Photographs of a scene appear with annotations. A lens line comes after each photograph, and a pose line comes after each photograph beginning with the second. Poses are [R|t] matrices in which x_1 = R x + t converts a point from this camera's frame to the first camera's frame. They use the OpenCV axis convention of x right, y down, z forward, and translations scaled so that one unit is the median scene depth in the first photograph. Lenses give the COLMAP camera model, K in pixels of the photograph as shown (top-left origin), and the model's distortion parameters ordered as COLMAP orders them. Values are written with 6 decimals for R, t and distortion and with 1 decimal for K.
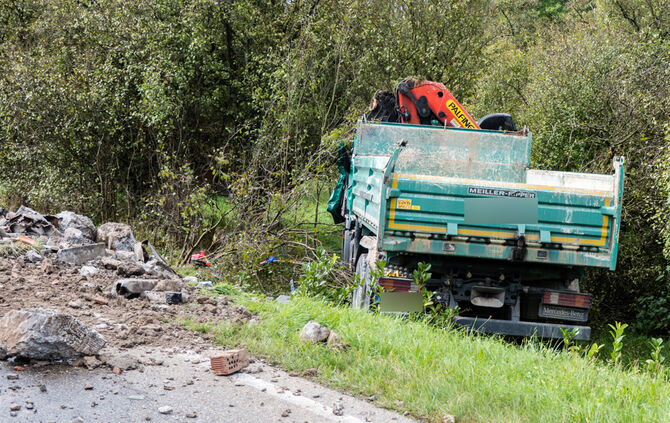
lens RADIAL K [[1161.8, 0, 338.3], [0, 1161.8, 210.2], [0, 0, 1]] dist [-0.028949, 0.000000]
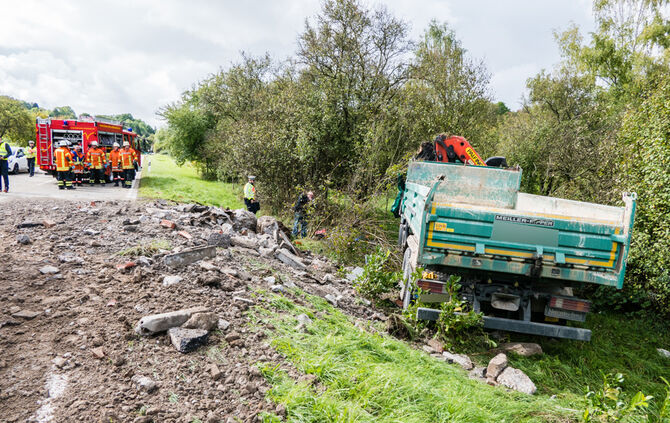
lens RADIAL K [[460.2, 0, 333.0], [0, 460.2, 218.8], [0, 0, 1]] dist [0.000278, -0.006802]
pose [[0.987529, 0.034897, -0.153523, 0.017126], [-0.027285, 0.998305, 0.051415, -0.032738], [0.155057, -0.046585, 0.986807, 0.459041]]
